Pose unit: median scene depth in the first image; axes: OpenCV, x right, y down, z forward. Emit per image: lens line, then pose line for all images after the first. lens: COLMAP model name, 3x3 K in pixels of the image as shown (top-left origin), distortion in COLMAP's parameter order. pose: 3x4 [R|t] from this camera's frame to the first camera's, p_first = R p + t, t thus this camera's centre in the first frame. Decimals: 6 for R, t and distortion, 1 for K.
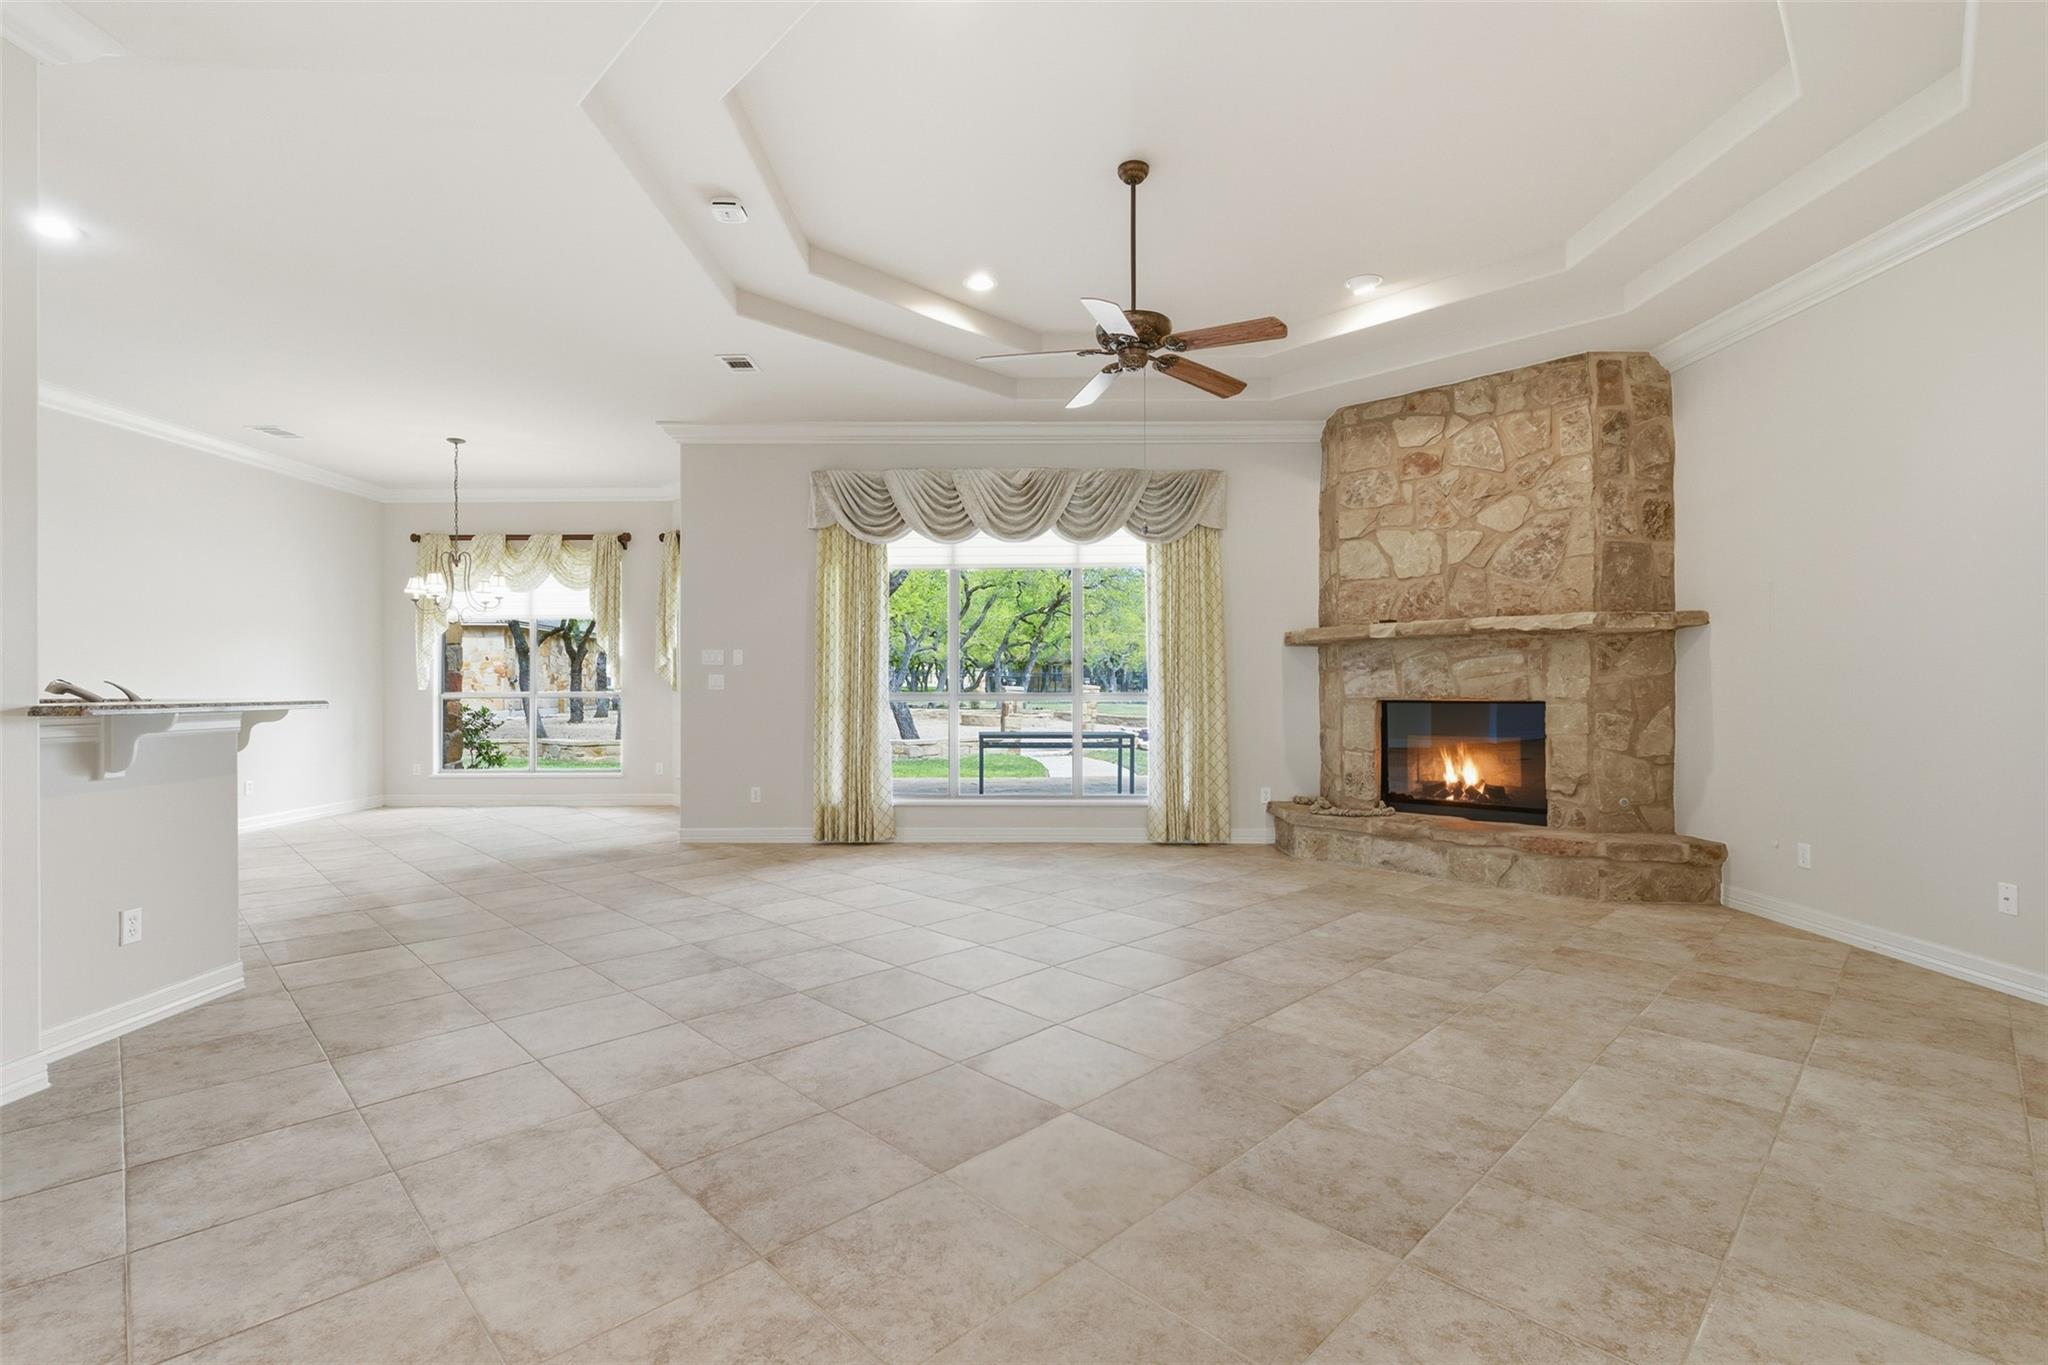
lens RADIAL K [[921.2, 0, 1028.5], [0, 921.2, 683.1], [0, 0, 1]] dist [-0.003387, 0.001024]
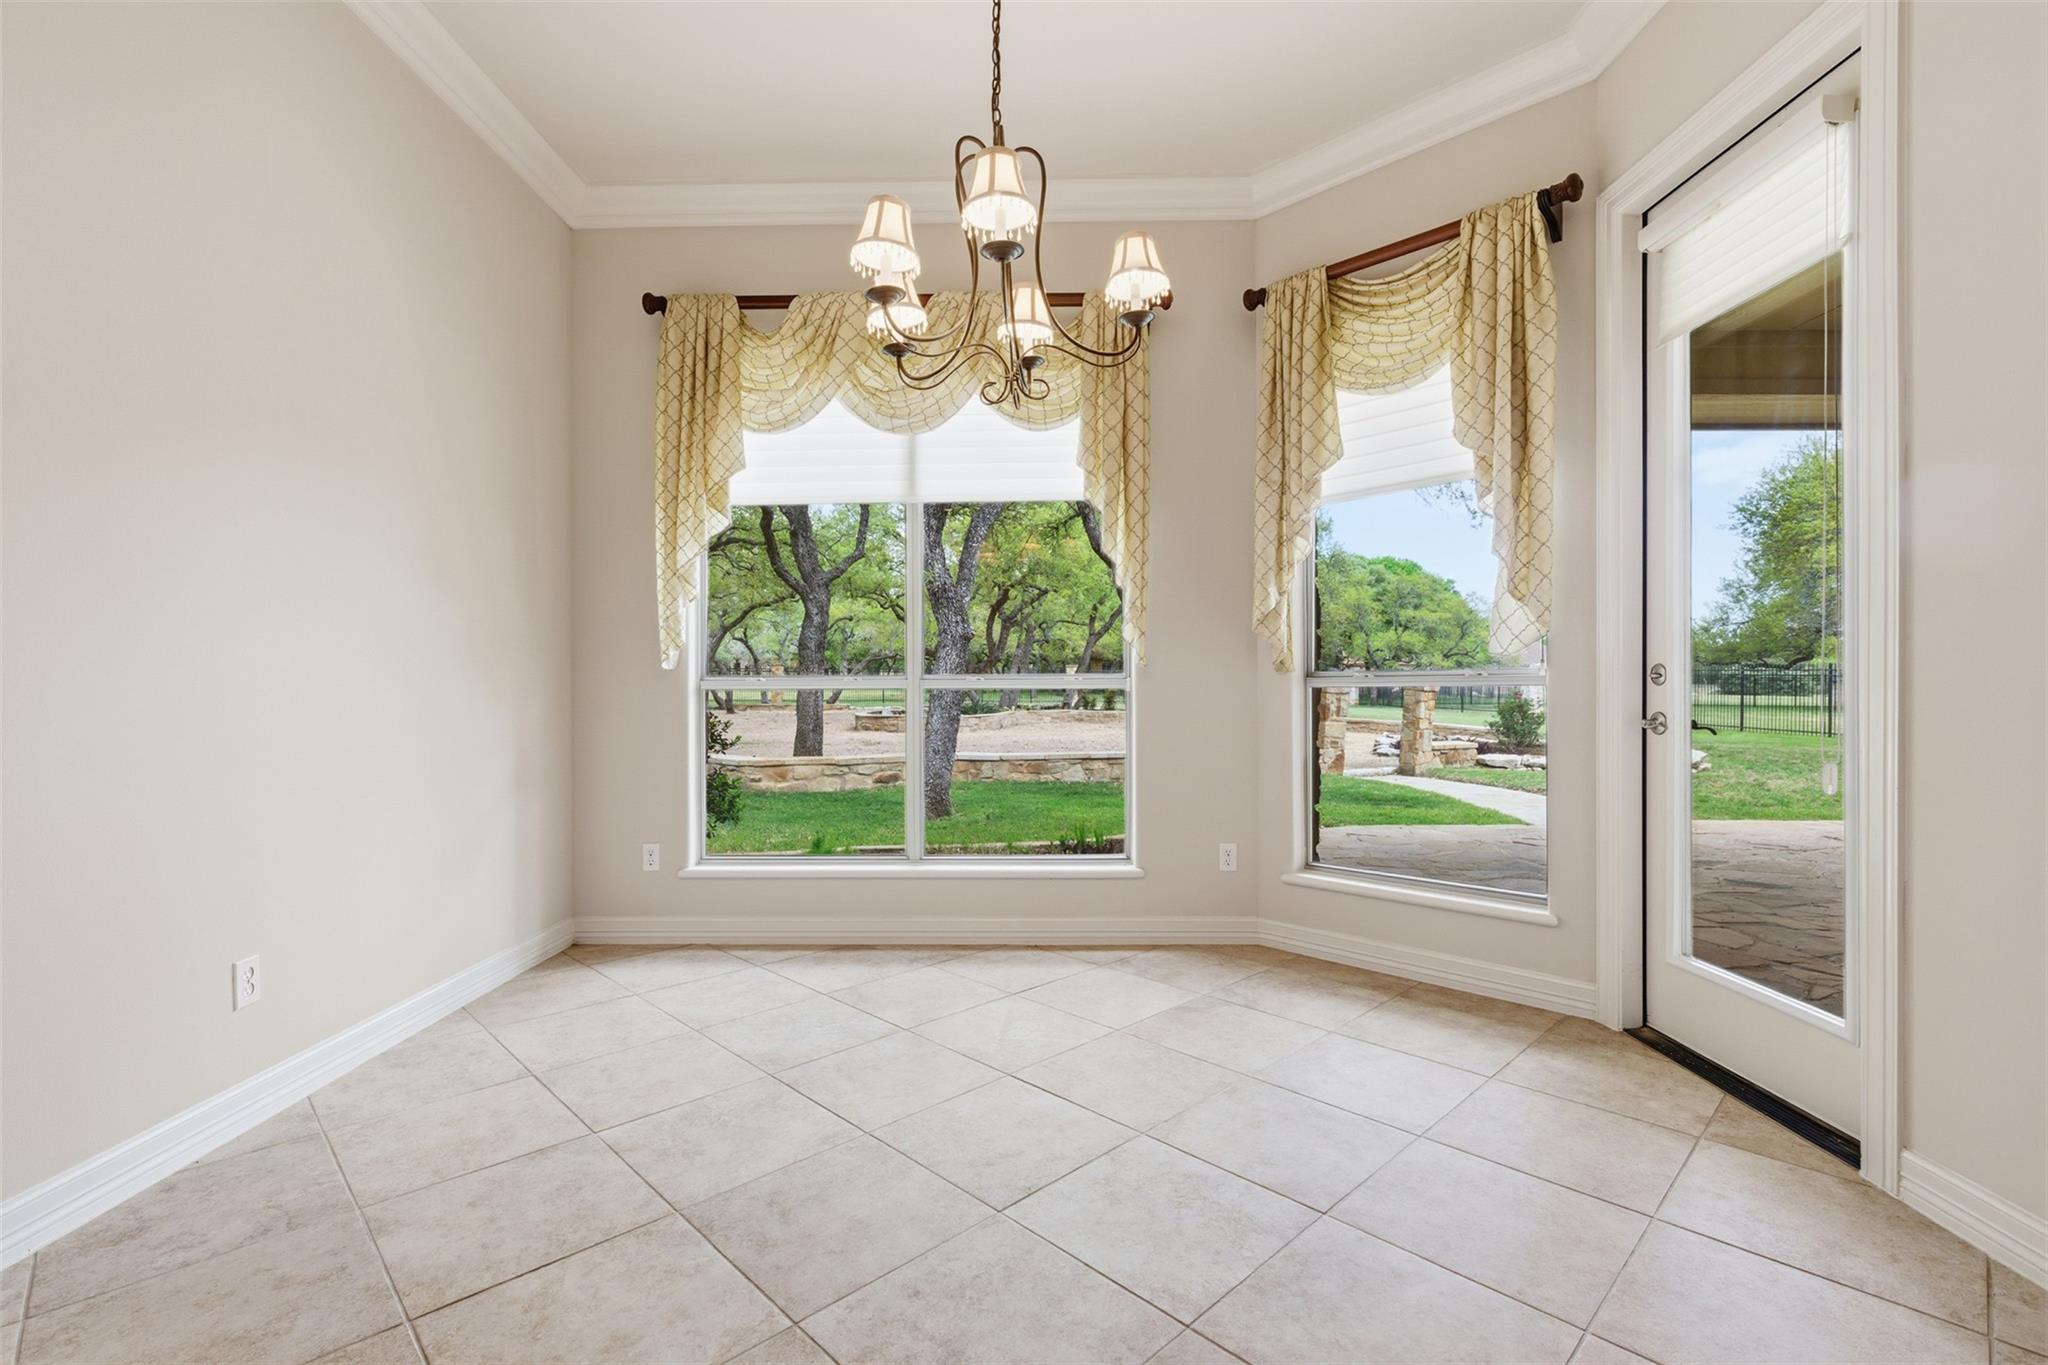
lens RADIAL K [[921.2, 0, 1030.3], [0, 921.2, 680.3], [0, 0, 1]] dist [-0.003387, 0.001024]
pose [[0.999963, 0.002299, -0.008257, -0.495801], [-0.002337, 0.999987, -0.004618, 0.015033], [0.008246, 0.004638, 0.999955, 0.589077]]
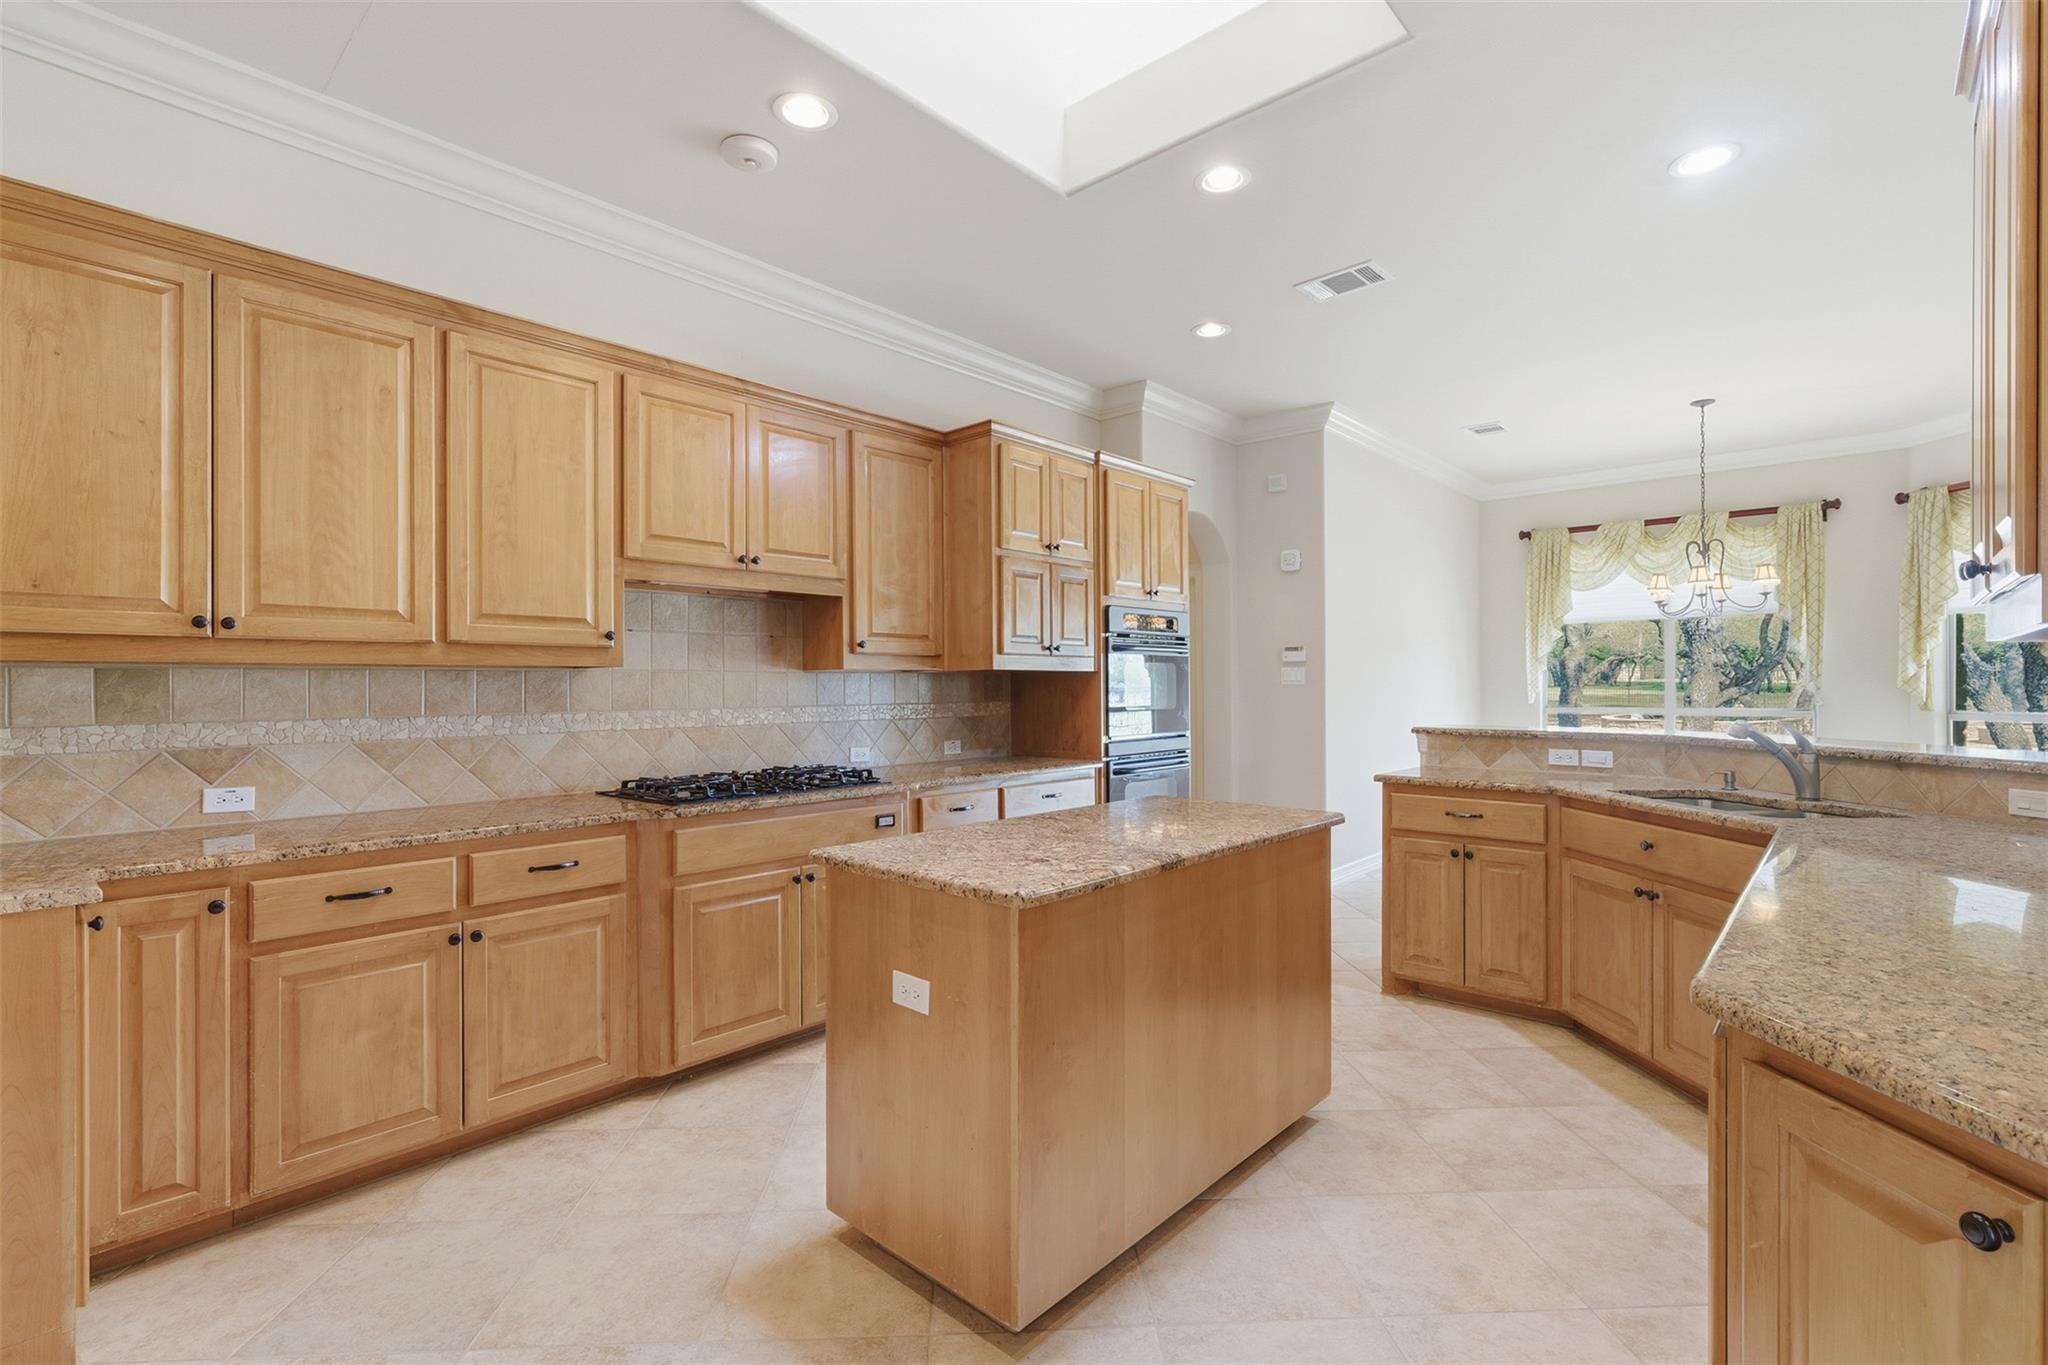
lens RADIAL K [[921.2, 0, 1027.2], [0, 921.2, 683.8], [0, 0, 1]] dist [-0.003387, 0.001024]
pose [[0.742494, 0.002711, -0.669848, -0.425682], [-0.002680, 0.999996, 0.001076, -0.010817], [0.669848, 0.000997, 0.742498, -0.003422]]
